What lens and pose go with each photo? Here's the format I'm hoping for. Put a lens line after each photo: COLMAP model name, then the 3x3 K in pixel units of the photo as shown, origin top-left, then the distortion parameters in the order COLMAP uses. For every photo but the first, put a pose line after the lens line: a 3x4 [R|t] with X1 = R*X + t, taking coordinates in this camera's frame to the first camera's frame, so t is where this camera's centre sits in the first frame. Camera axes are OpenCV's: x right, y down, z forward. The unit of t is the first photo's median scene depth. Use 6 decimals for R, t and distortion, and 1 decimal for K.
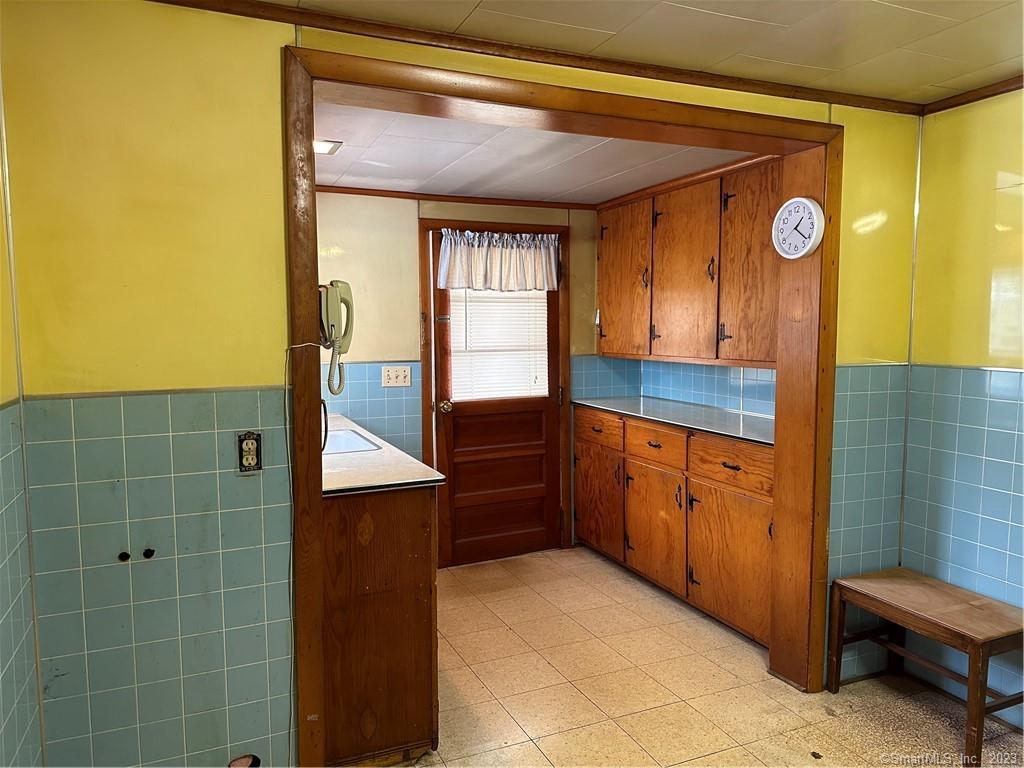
lens RADIAL K [[723.5, 0, 512.0], [0, 723.5, 384.0], [0, 0, 1]] dist [0.095268, -0.162495]
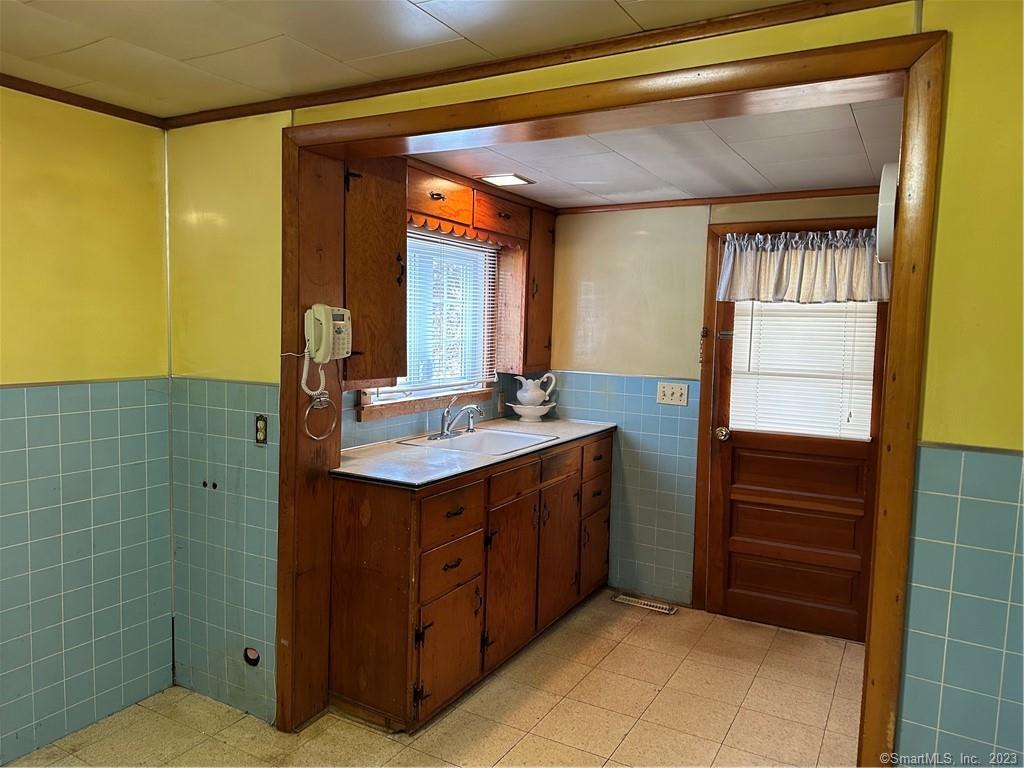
lens RADIAL K [[725.9, 0, 508.2], [0, 725.9, 379.9], [0, 0, 1]] dist [0.111234, -0.159709]
pose [[0.591834, 0.085297, -0.801534, 0.474712], [-0.092060, 0.995031, 0.037914, -0.044647], [0.800785, 0.051351, 0.596746, 0.254200]]
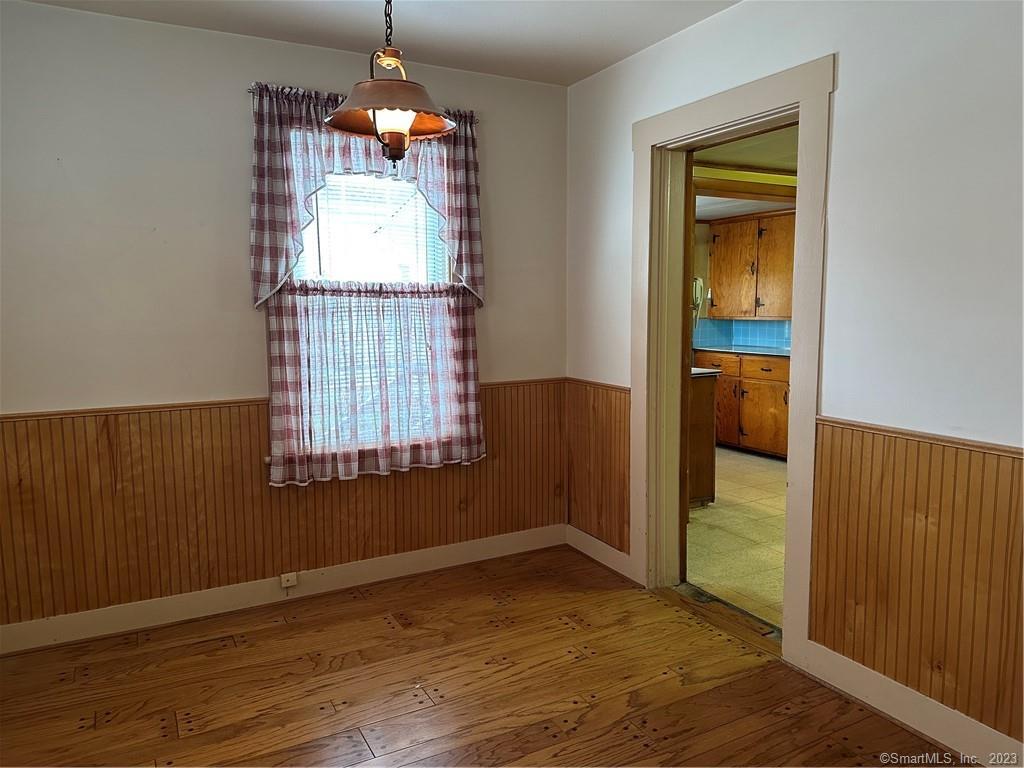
lens RADIAL K [[725.9, 0, 508.2], [0, 725.9, 379.9], [0, 0, 1]] dist [0.111234, -0.159709]
pose [[0.996995, -0.013024, 0.076362, -0.510647], [0.011090, 0.999608, 0.025699, 0.055364], [-0.076667, -0.024775, 0.996749, -0.622469]]
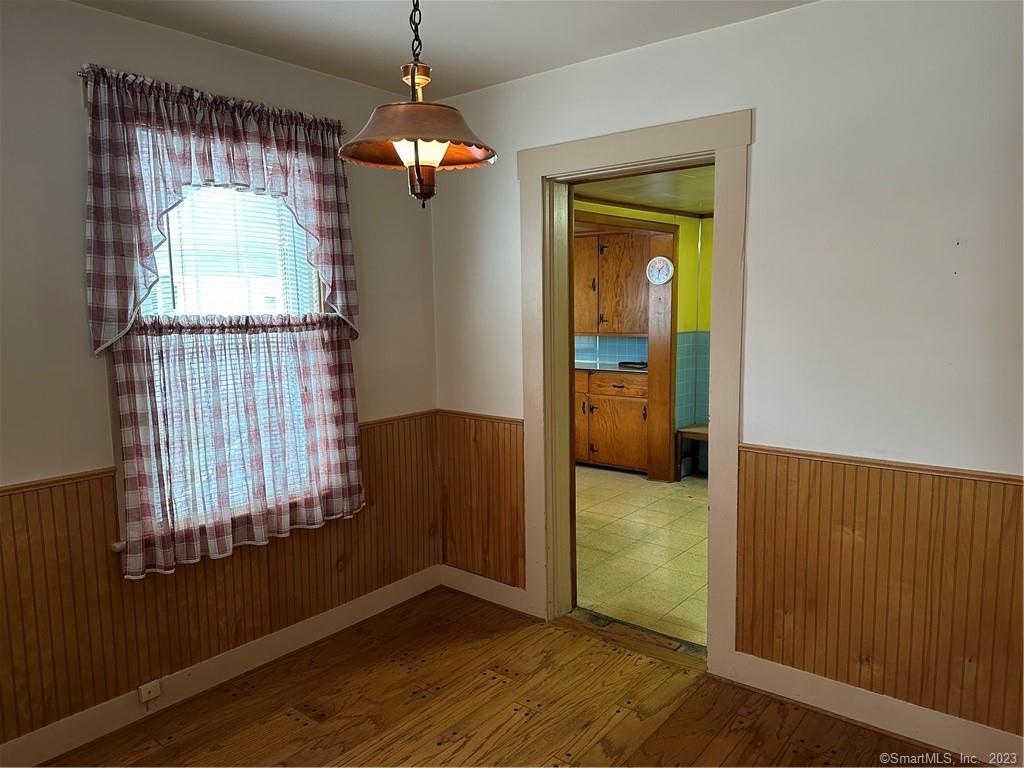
lens RADIAL K [[723.5, 0, 512.0], [0, 723.5, 384.0], [0, 0, 1]] dist [0.095268, -0.162495]
pose [[0.885862, -0.061876, 0.459803, -0.708622], [0.047728, 0.997962, 0.042344, 0.007678], [-0.461486, -0.015565, 0.887011, -0.503876]]
